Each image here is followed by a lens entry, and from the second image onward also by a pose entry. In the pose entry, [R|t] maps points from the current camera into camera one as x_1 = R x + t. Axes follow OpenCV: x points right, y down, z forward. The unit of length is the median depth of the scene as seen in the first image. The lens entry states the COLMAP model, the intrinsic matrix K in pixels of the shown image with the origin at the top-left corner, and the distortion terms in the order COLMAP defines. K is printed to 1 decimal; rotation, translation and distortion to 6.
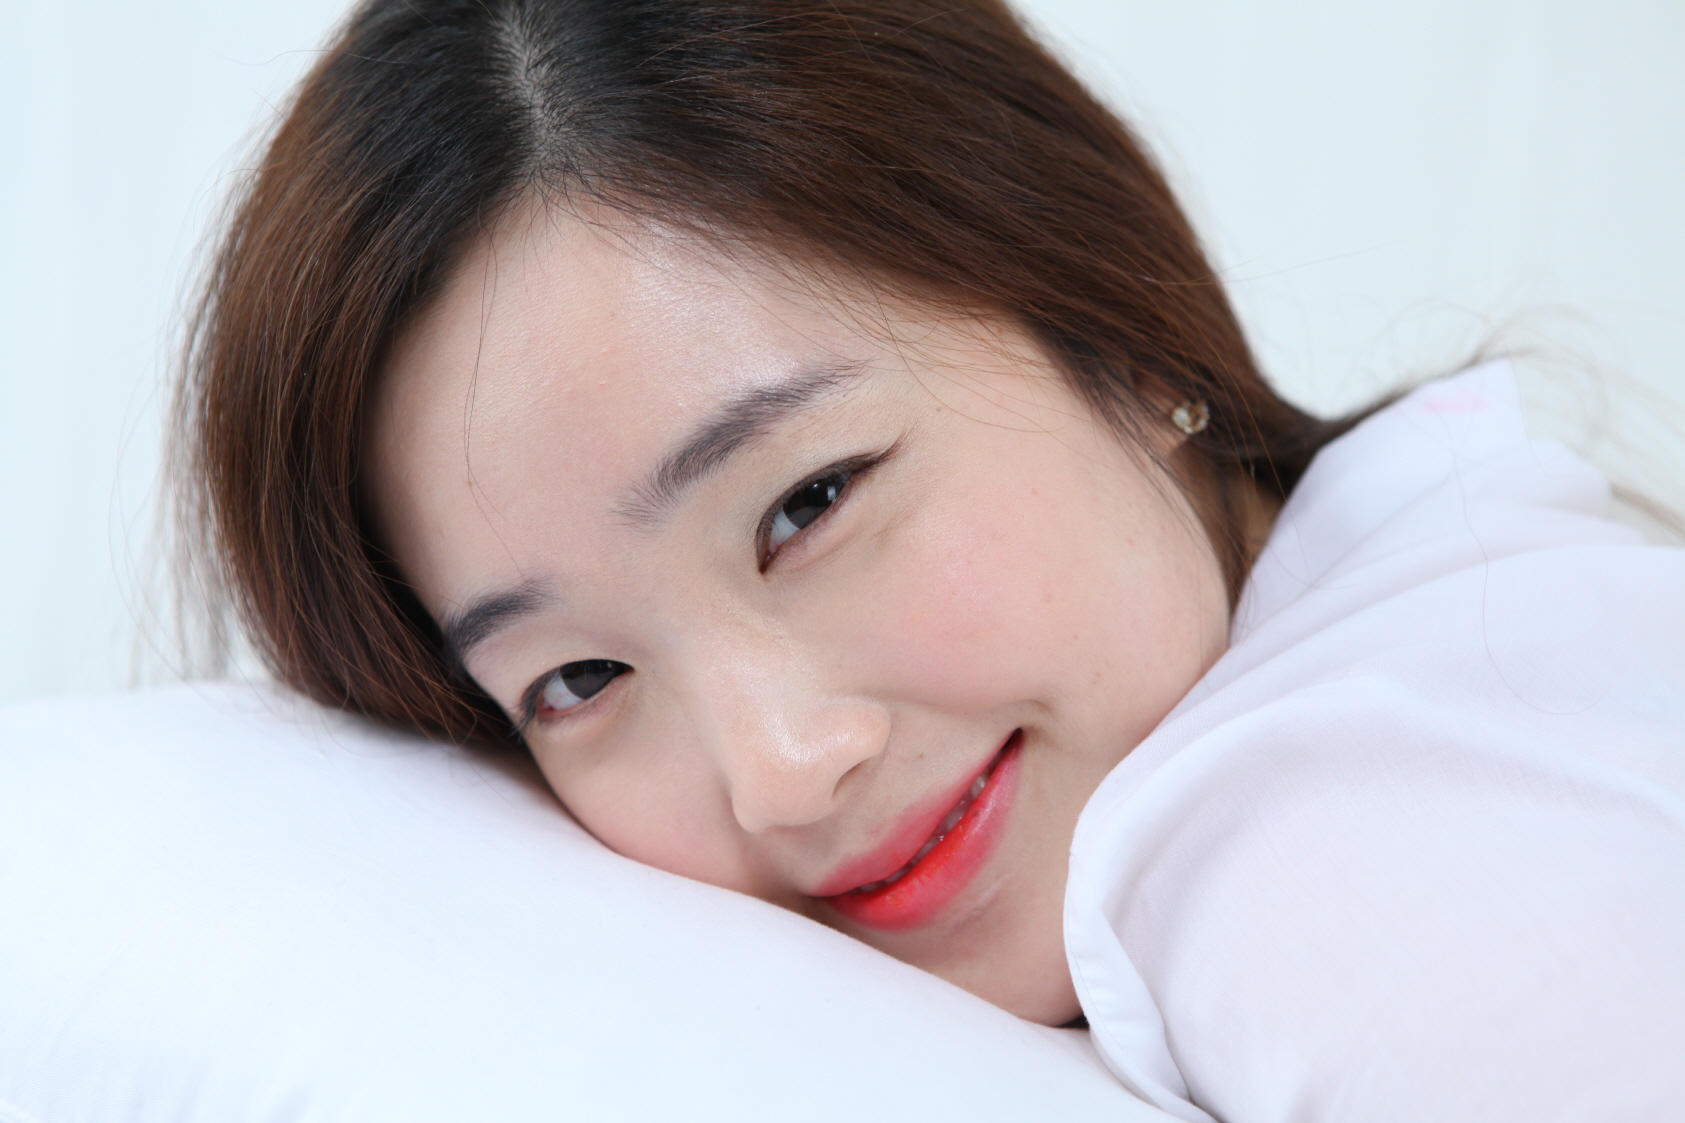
lens RADIAL K [[3422.7, 0, 840.7], [0, 3422.7, 563.1], [0, 0, 1]] dist [0.263127, 0.001096]
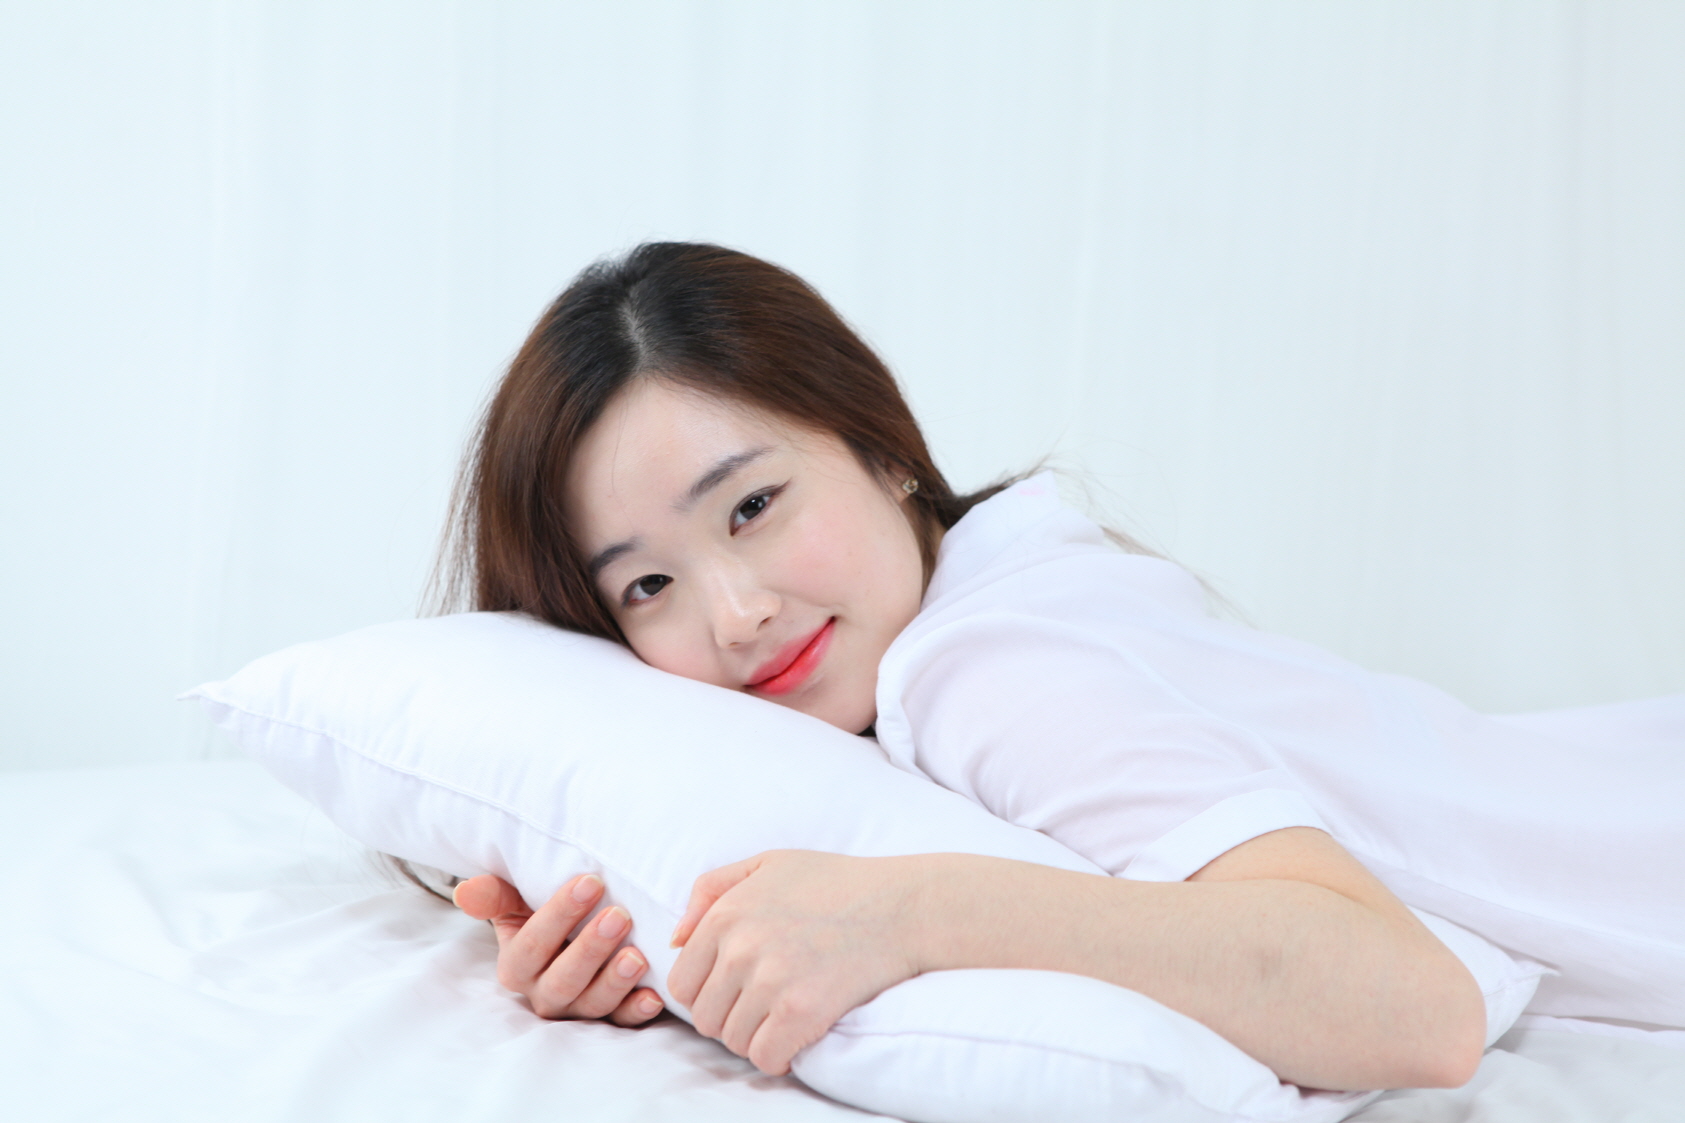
lens RADIAL K [[3422.7, 0, 840.7], [0, 3422.7, 563.1], [0, 0, 1]] dist [0.263127, 0.001096]
pose [[0.997156, 0.023744, 0.071533, -0.116498], [-0.015692, 0.993687, -0.111082, 0.285319], [-0.073719, 0.109643, 0.991233, -1.375562]]
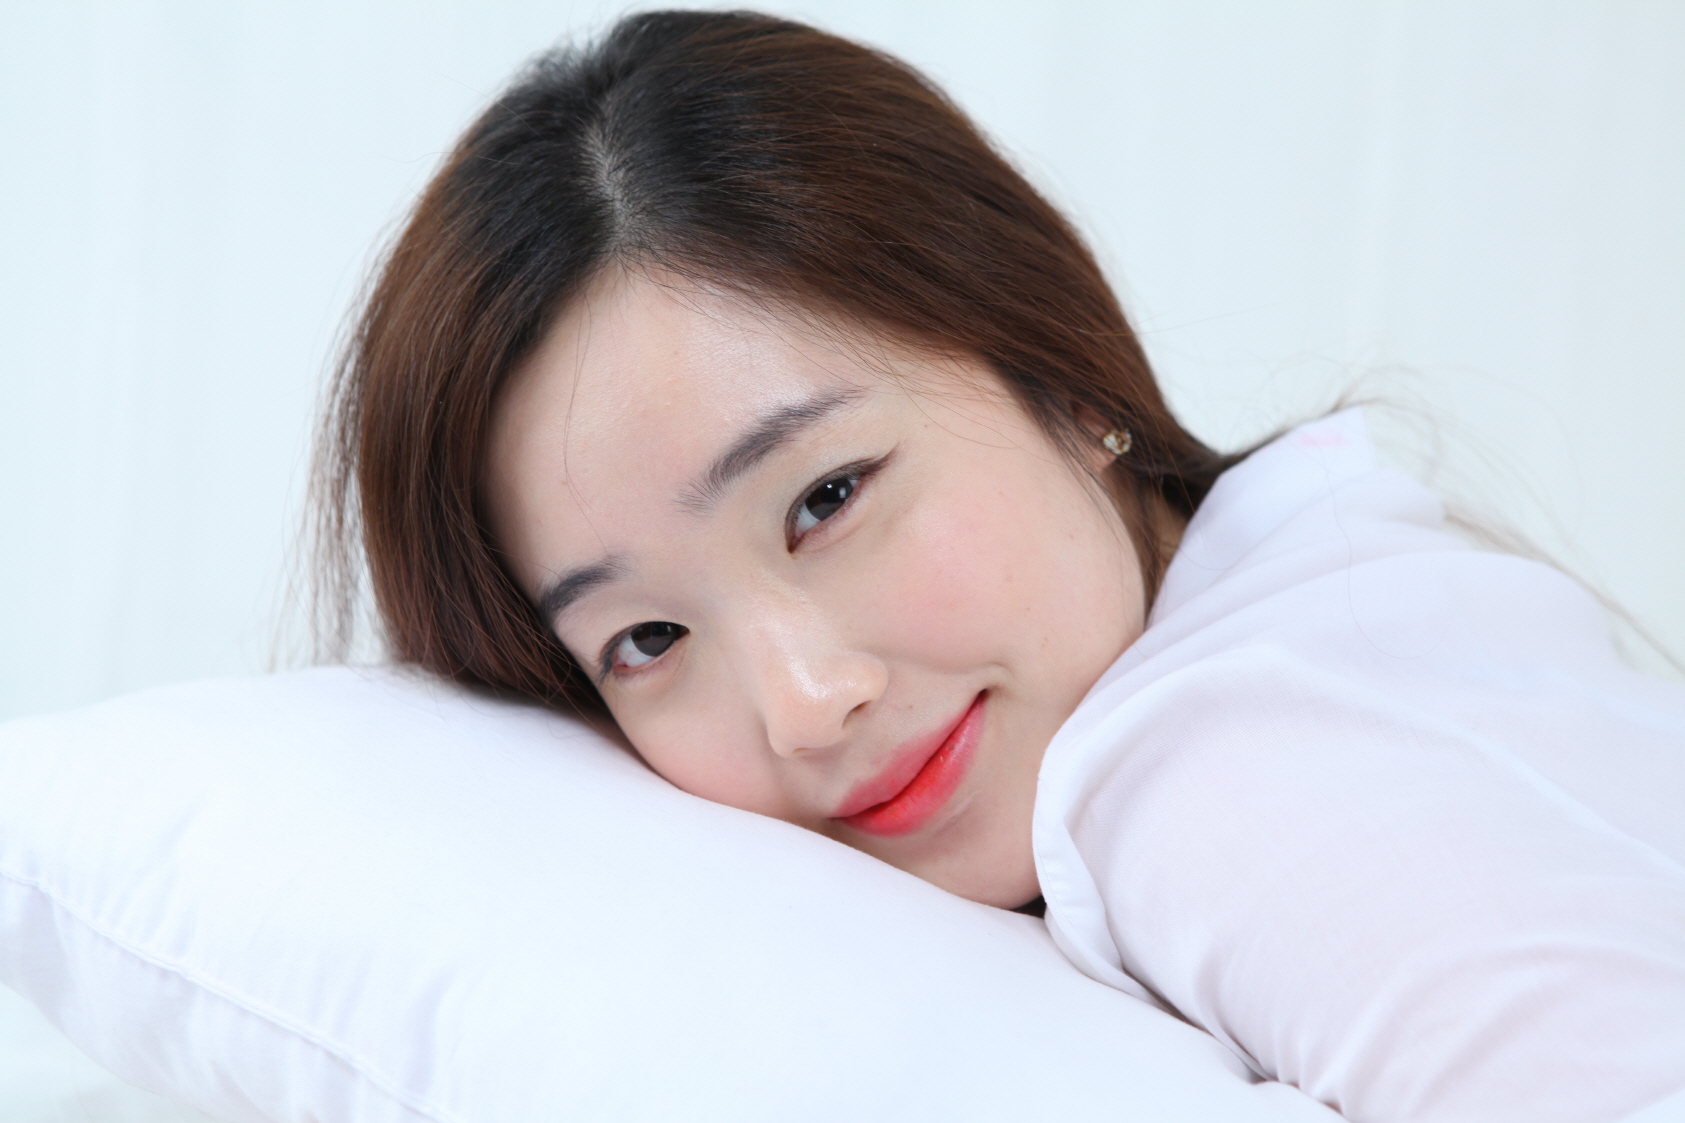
lens RADIAL K [[3453.8, 0, 839.1], [0, 3453.8, 559.7], [0, 0, 1]] dist [0.200148, 0.388674]
pose [[0.999862, -0.003192, 0.016311, -0.025425], [0.003978, 0.998820, -0.048405, 0.068893], [-0.016137, 0.048463, 0.998695, -0.314511]]
